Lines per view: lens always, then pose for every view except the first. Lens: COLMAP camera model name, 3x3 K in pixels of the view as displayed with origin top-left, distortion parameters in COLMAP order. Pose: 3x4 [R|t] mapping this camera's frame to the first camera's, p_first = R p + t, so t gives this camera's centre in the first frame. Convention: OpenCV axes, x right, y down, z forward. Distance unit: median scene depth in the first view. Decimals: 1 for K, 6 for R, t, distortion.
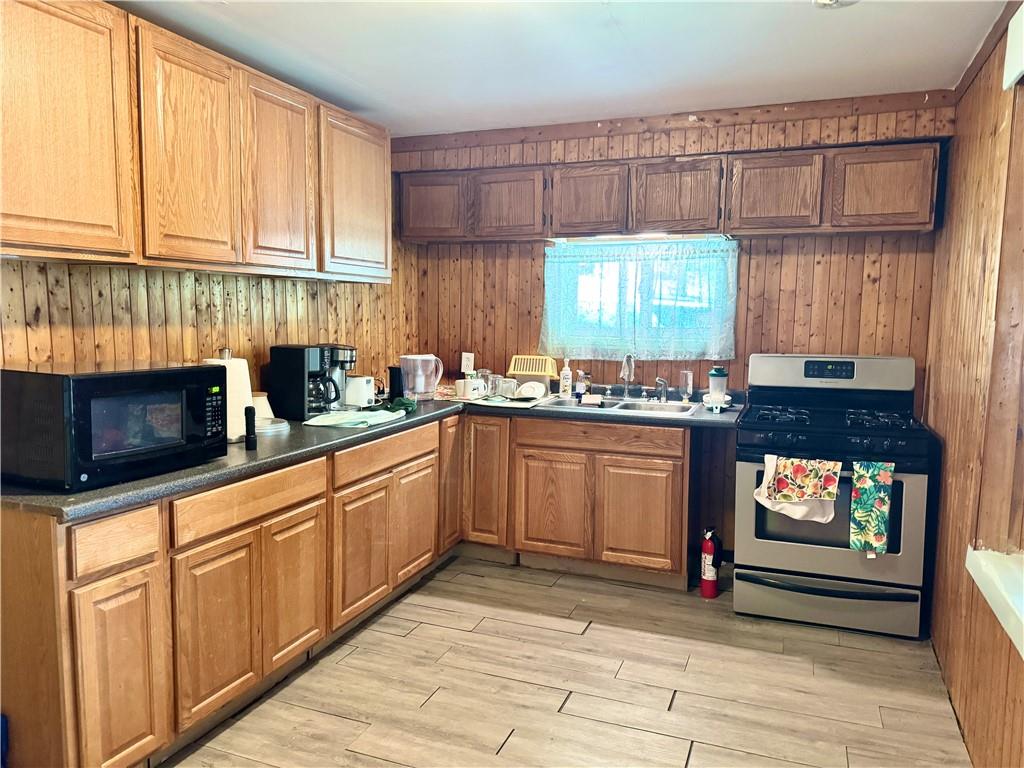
lens RADIAL K [[730.5, 0, 512.7], [0, 730.5, 388.2], [0, 0, 1]] dist [0.001419, -0.000079]
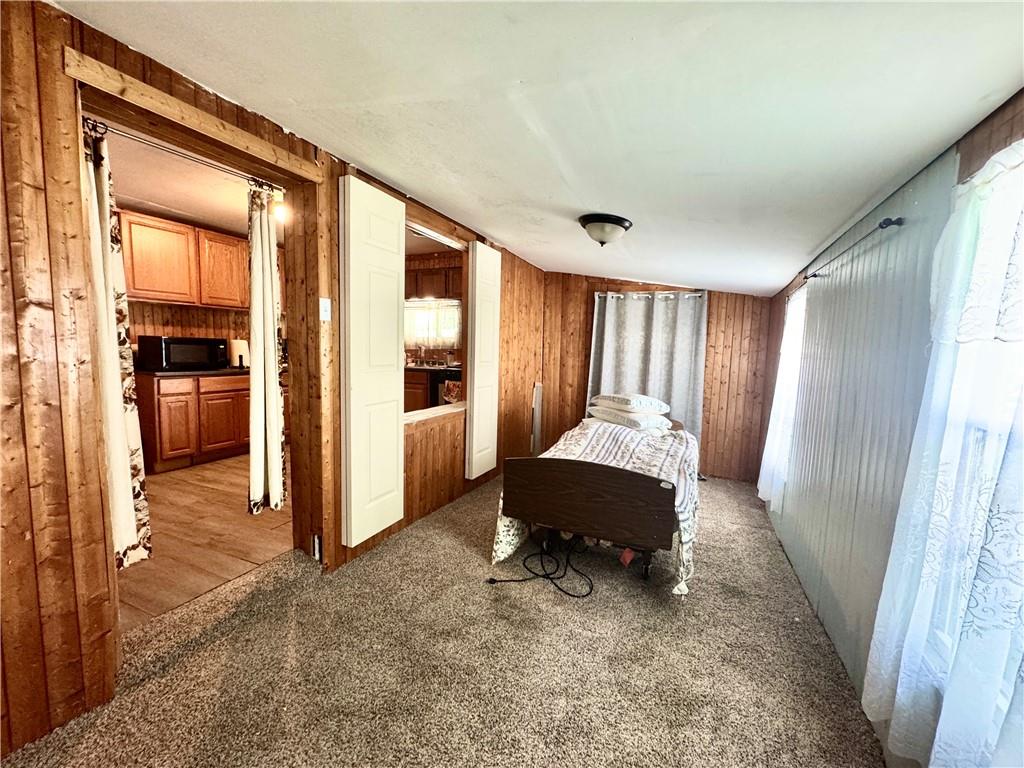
lens RADIAL K [[413.3, 0, 511.8], [0, 413.3, 382.6], [0, 0, 1]] dist [0.001054, 0.000084]
pose [[0.998951, 0.013529, -0.043751, 0.873848], [-0.014260, 0.999763, -0.016434, 0.160316], [0.043518, 0.017040, 0.998907, -0.675484]]
